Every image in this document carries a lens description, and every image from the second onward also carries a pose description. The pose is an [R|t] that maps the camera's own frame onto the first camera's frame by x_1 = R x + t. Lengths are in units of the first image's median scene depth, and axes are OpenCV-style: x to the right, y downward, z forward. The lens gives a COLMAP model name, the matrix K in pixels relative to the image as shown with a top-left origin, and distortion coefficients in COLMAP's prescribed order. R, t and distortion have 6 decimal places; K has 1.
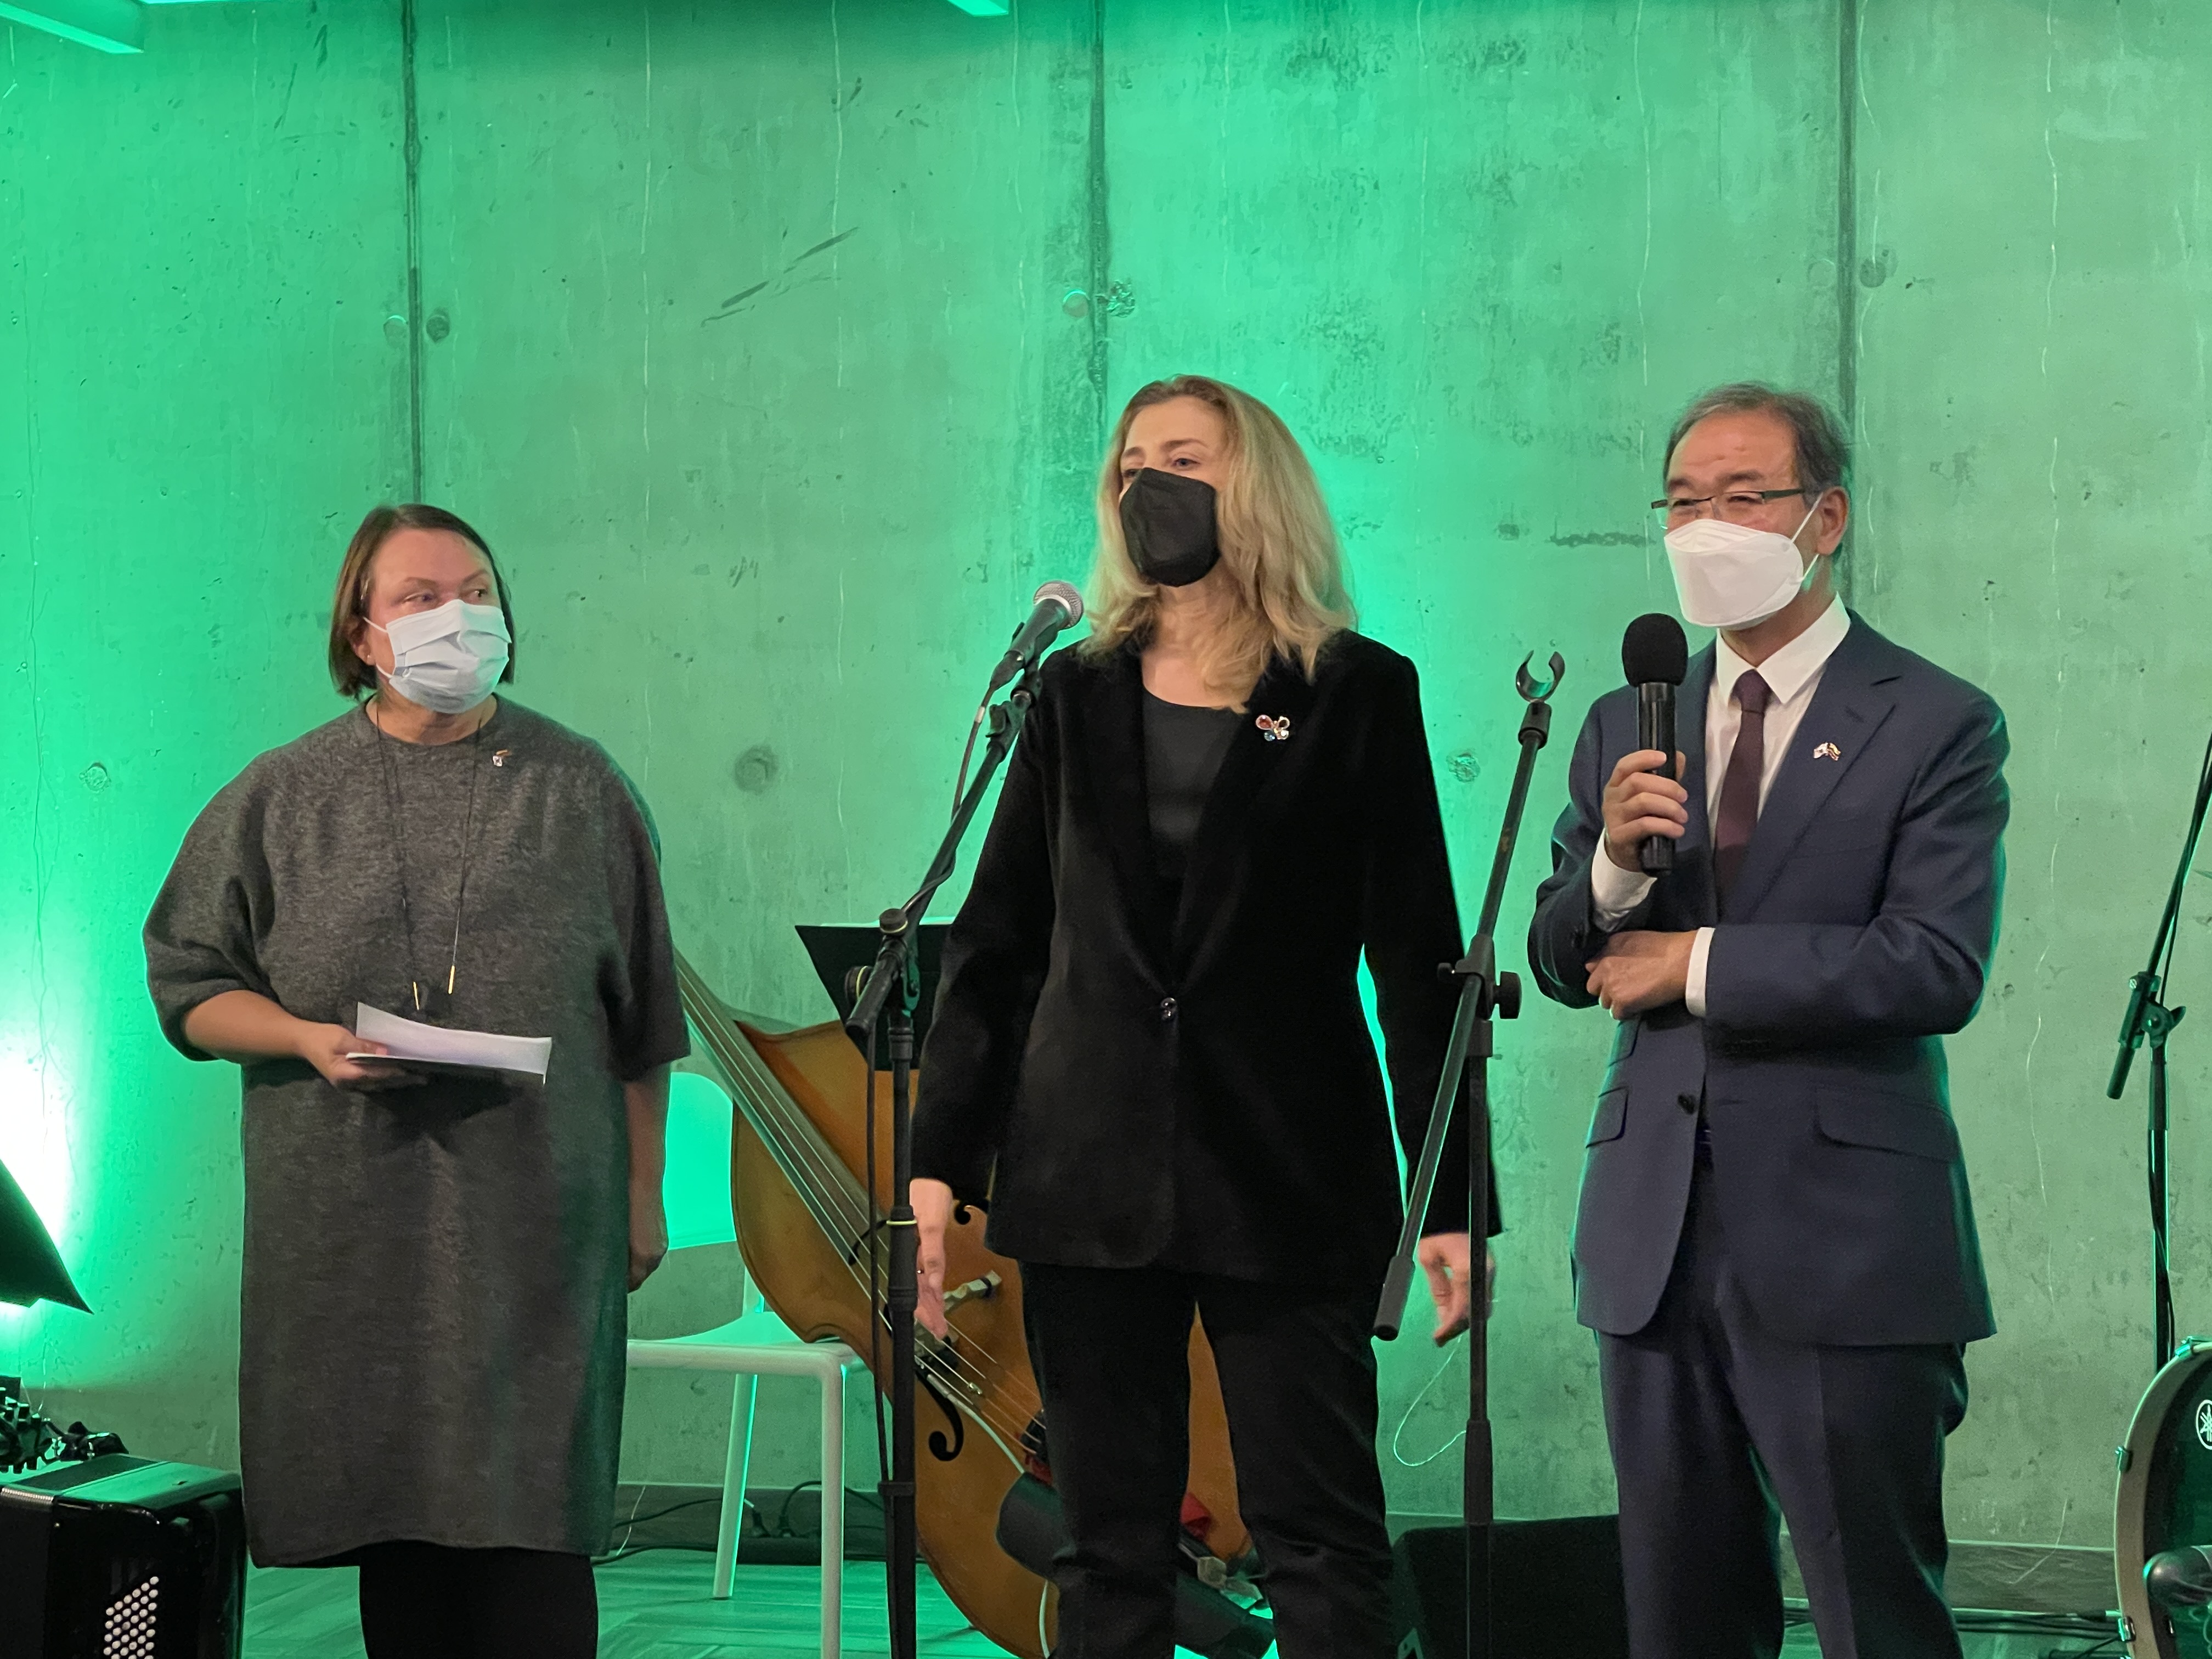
lens RADIAL K [[4481.6, 0, 1100.4], [0, 4481.6, 825.0], [0, 0, 1]] dist [0.262983, 0.000000]
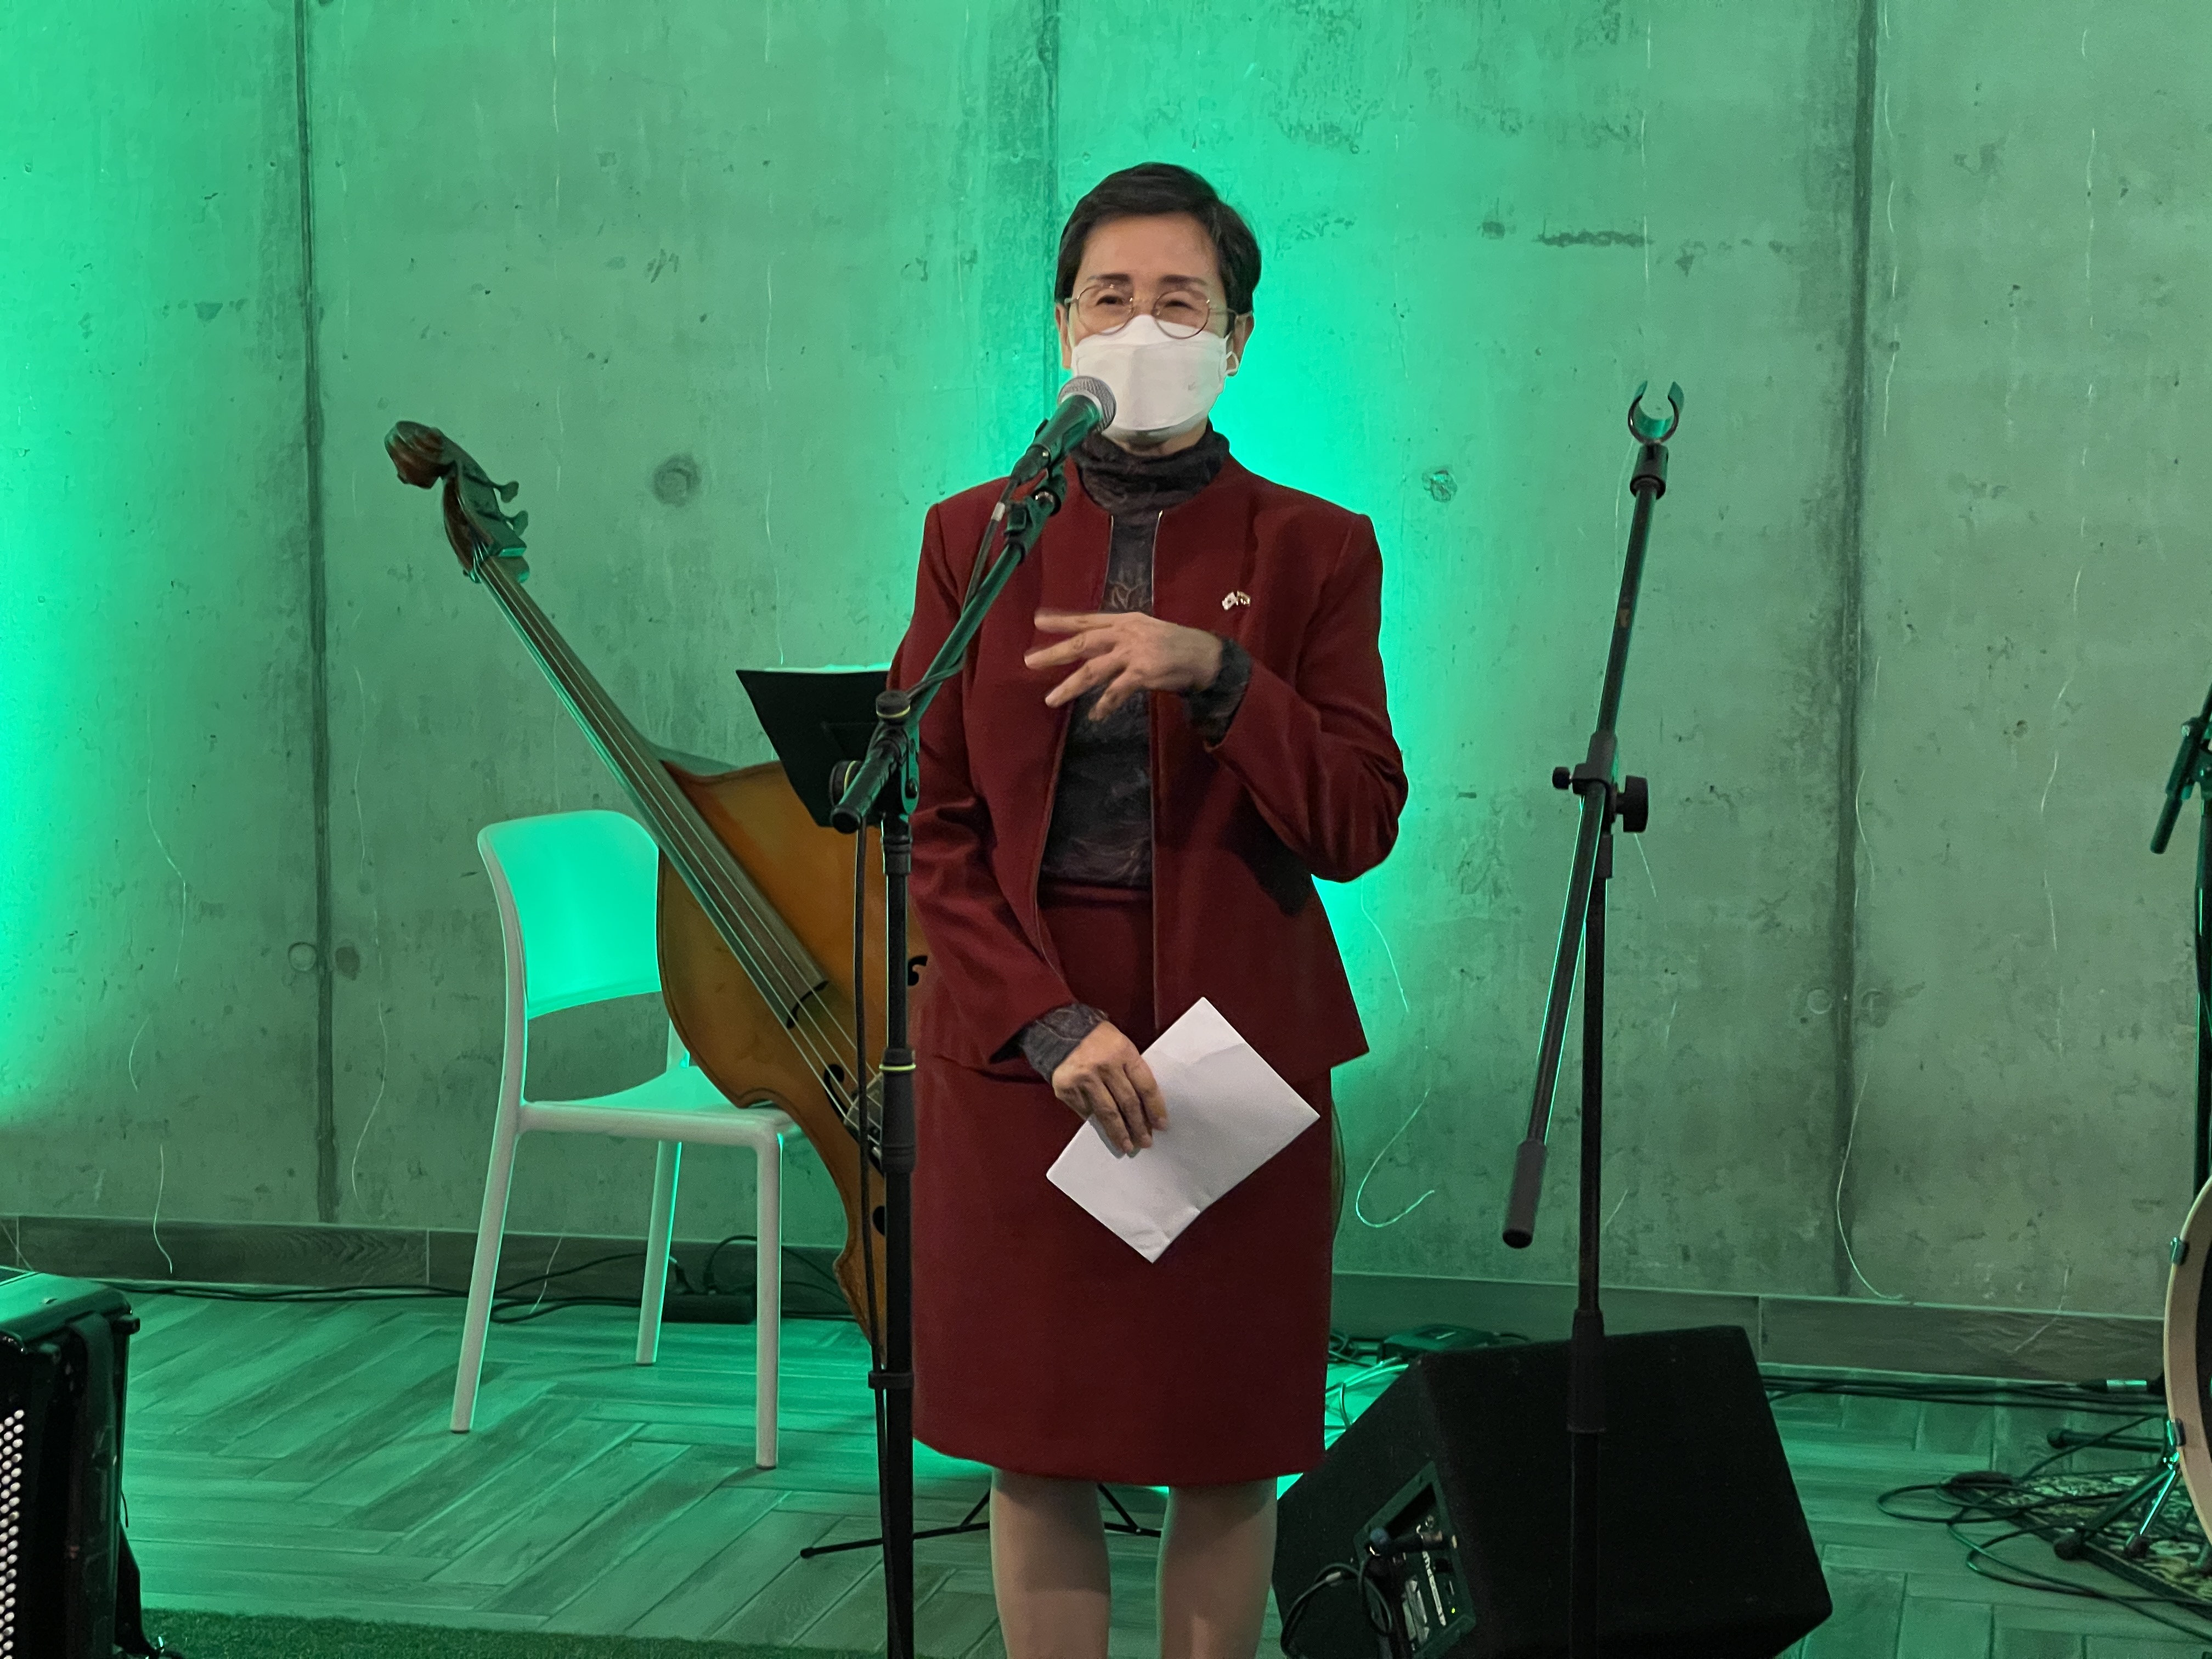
lens RADIAL K [[4085.1, 0, 1073.1], [0, 4085.1, 814.3], [0, 0, 1]] dist [0.240524, 0.000000]
pose [[0.999458, 0.004639, 0.032585, -0.022588], [-0.007210, 0.996830, 0.079236, -0.011729], [-0.032114, -0.079428, 0.996323, 0.148684]]
